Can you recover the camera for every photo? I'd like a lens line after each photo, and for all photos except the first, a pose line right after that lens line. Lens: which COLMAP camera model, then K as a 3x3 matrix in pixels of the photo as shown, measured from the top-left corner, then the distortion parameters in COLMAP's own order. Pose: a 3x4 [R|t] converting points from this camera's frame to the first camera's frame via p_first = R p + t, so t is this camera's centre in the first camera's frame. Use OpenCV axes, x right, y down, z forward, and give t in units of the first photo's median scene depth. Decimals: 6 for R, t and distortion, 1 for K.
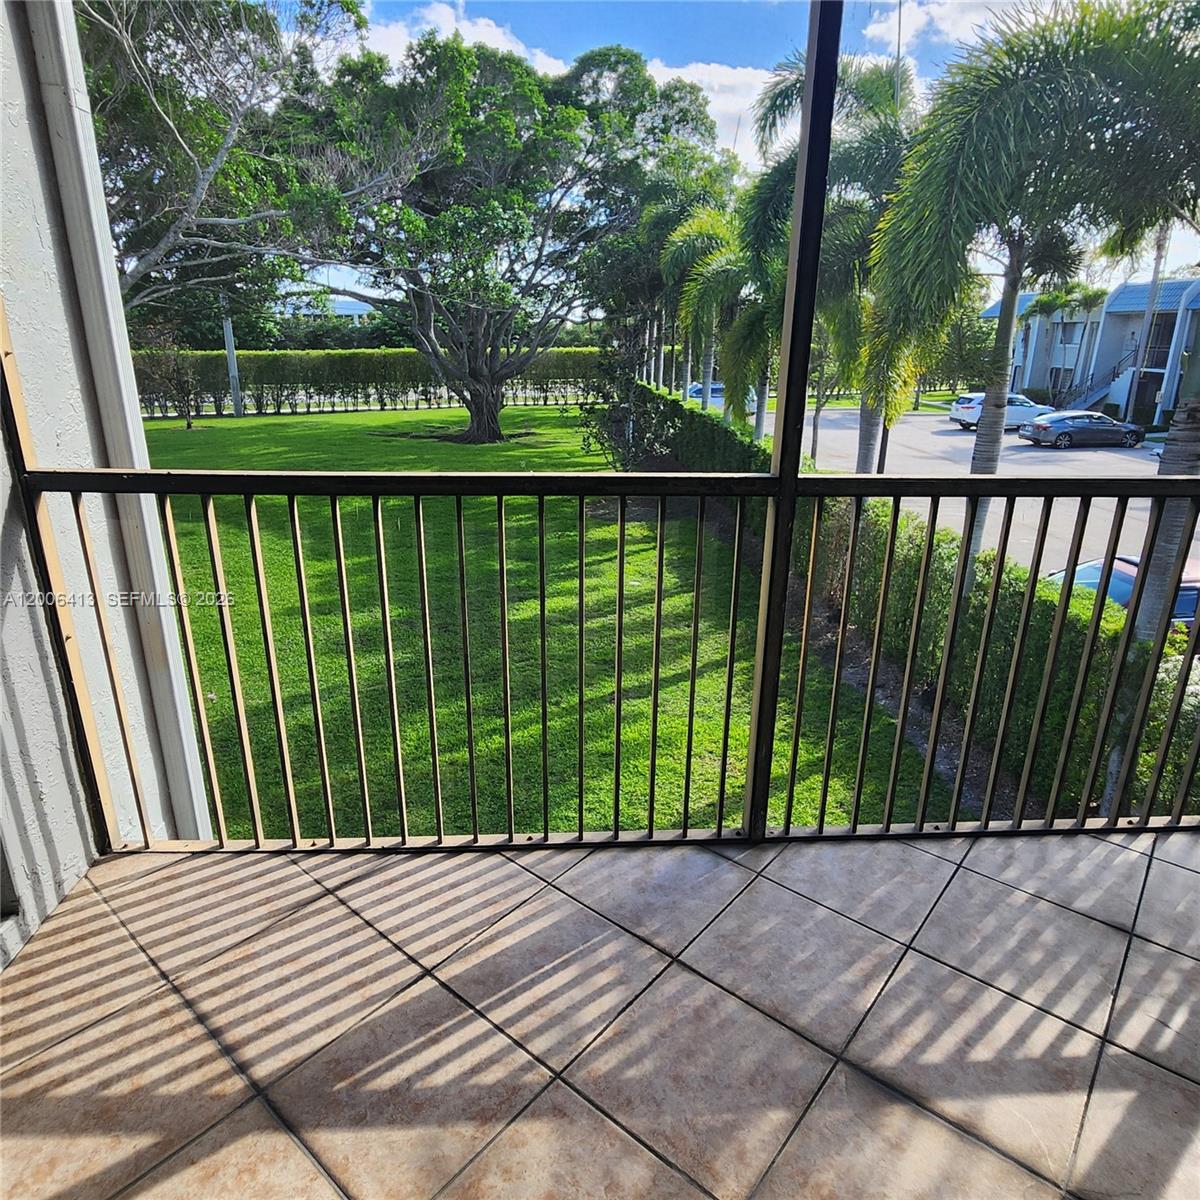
lens RADIAL K [[775.3, 0, 582.9], [0, 775.3, 596.8], [0, 0, 1]] dist [-0.003720, -0.003123]
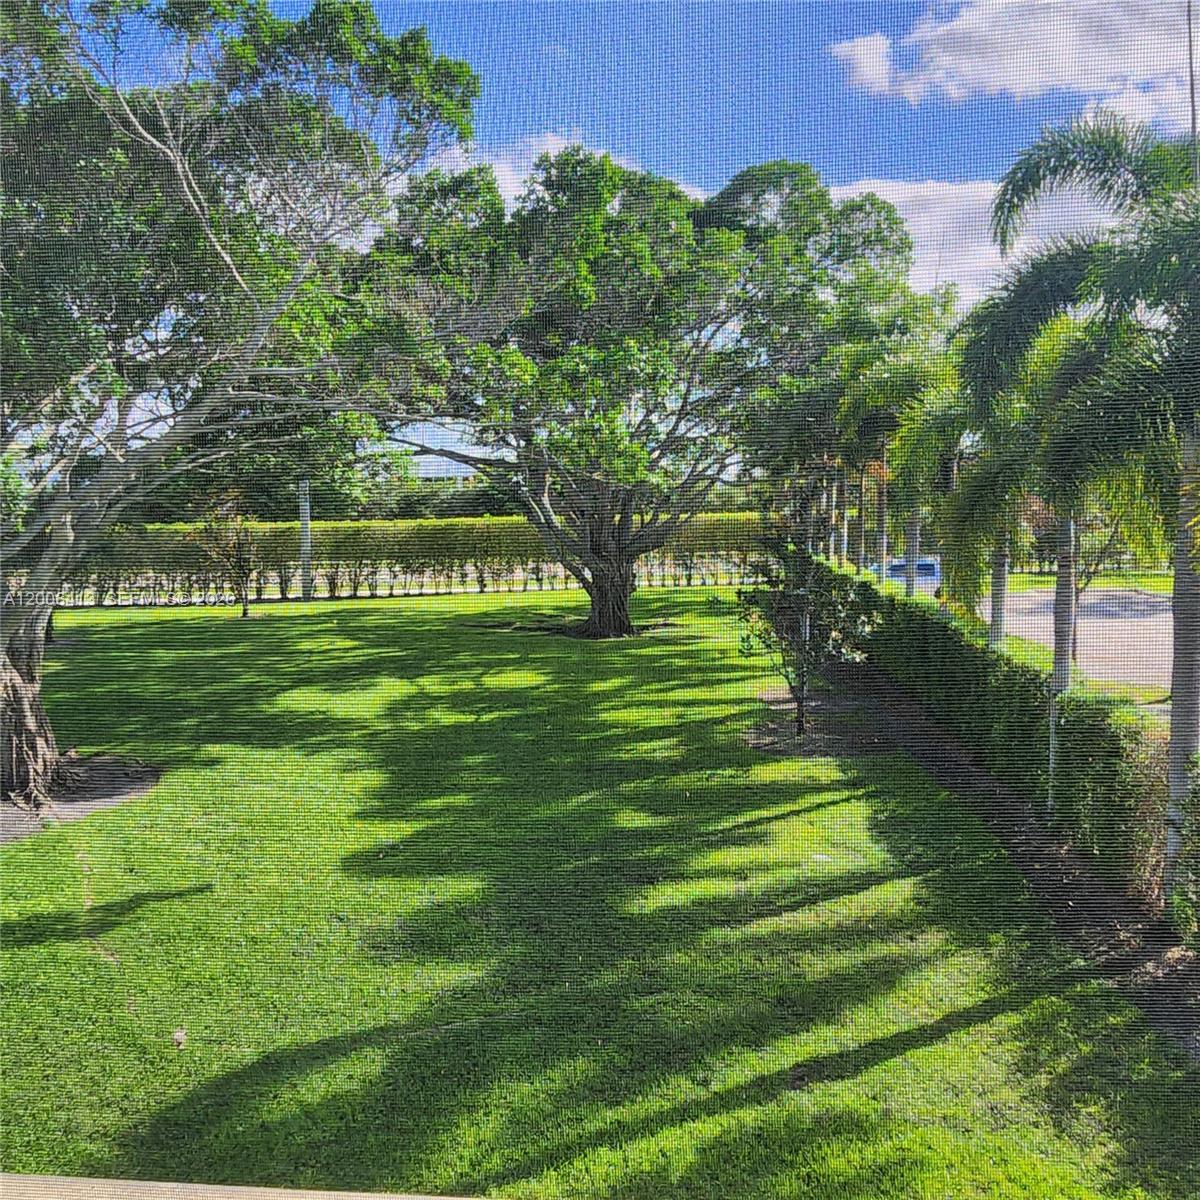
lens RADIAL K [[930.1, 0, 600.0], [0, 930.1, 600.0], [0, 0, 1]] dist [-0.000455, 0.000430]
pose [[0.990228, 0.002930, -0.139426, -0.007841], [-0.031944, 0.977962, -0.206326, -0.043921], [0.135748, 0.208764, 0.968499, 0.105839]]
